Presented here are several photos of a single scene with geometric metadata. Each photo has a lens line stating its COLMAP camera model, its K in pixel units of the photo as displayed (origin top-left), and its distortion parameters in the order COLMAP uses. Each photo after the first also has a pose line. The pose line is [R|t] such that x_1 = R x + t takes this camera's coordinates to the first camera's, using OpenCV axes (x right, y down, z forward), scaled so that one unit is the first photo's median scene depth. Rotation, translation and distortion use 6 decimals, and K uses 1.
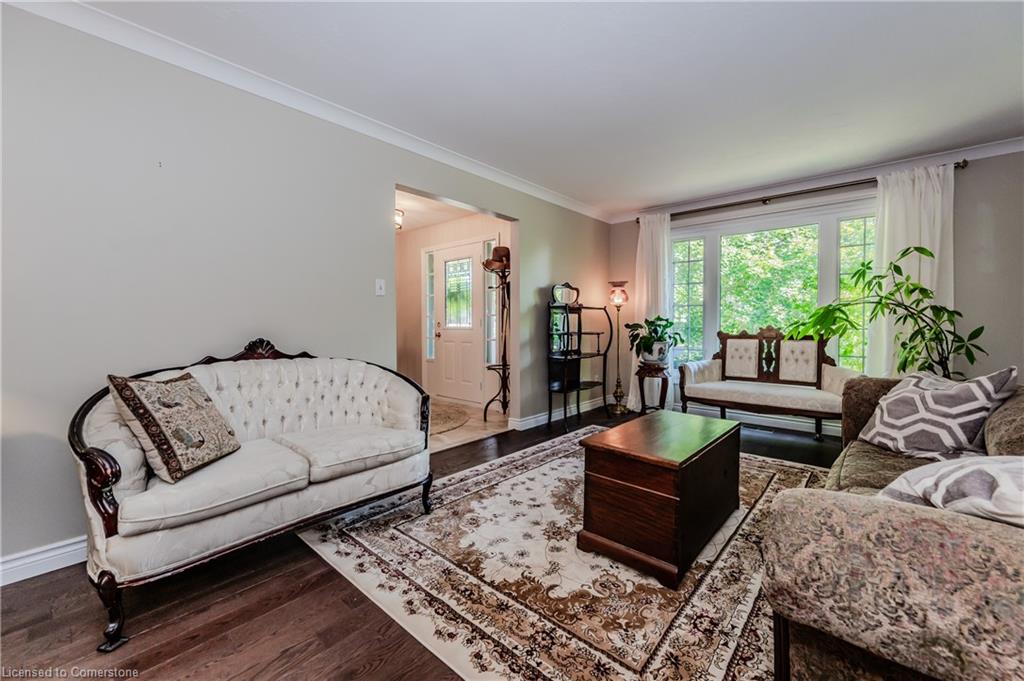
lens RADIAL K [[417.0, 0, 508.4], [0, 417.0, 334.6], [0, 0, 1]] dist [0.003259, -0.000154]
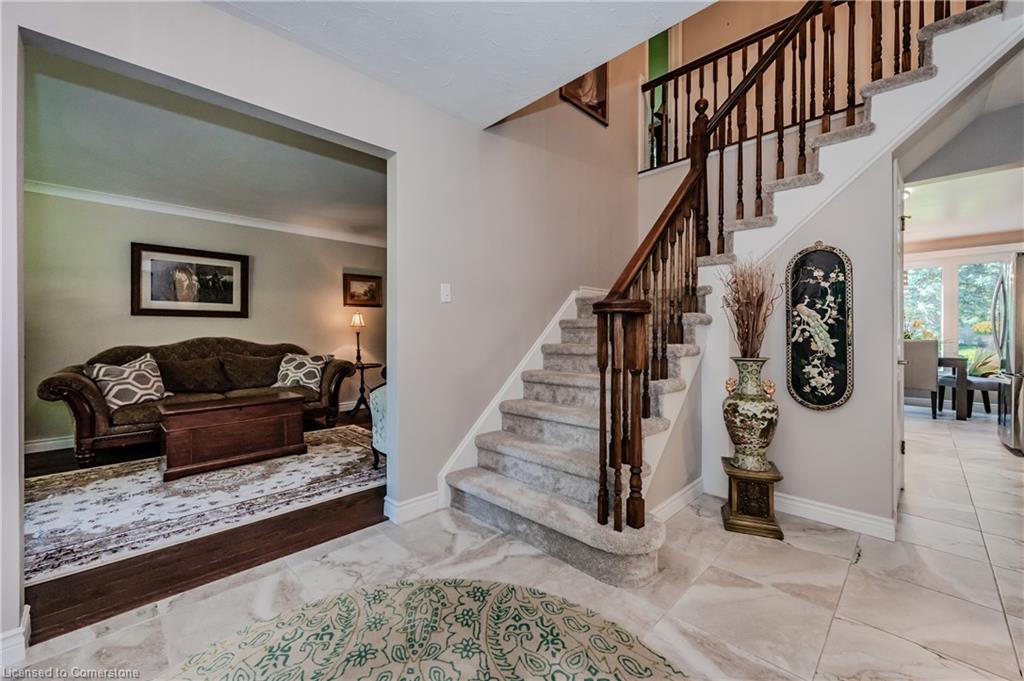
lens RADIAL K [[417.0, 0, 504.3], [0, 417.0, 339.3], [0, 0, 1]] dist [0.003259, -0.000154]
pose [[-0.998827, 0.000029, 0.048418, -0.613043], [0.001326, 0.999641, 0.026752, -0.046892], [-0.048400, 0.026785, -0.998469, 2.083591]]
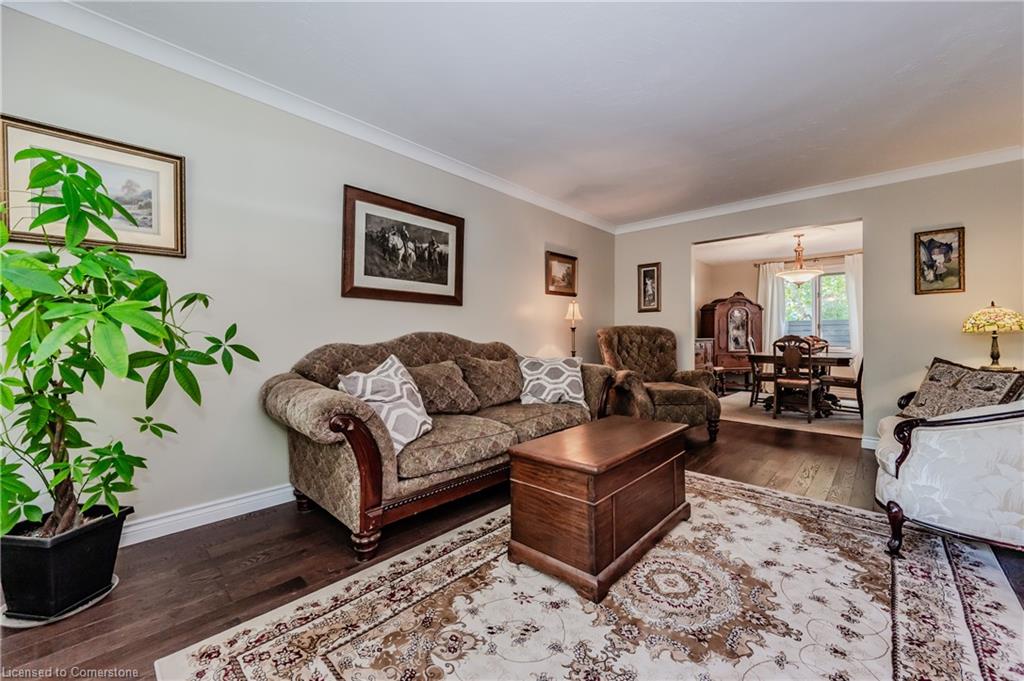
lens RADIAL K [[417.0, 0, 521.5], [0, 417.0, 338.2], [0, 0, 1]] dist [0.003259, -0.000154]
pose [[-0.999996, -0.001707, -0.002091, 0.473261], [-0.001742, 0.999849, 0.017272, -0.012427], [0.002062, 0.017275, -0.999849, 1.584246]]
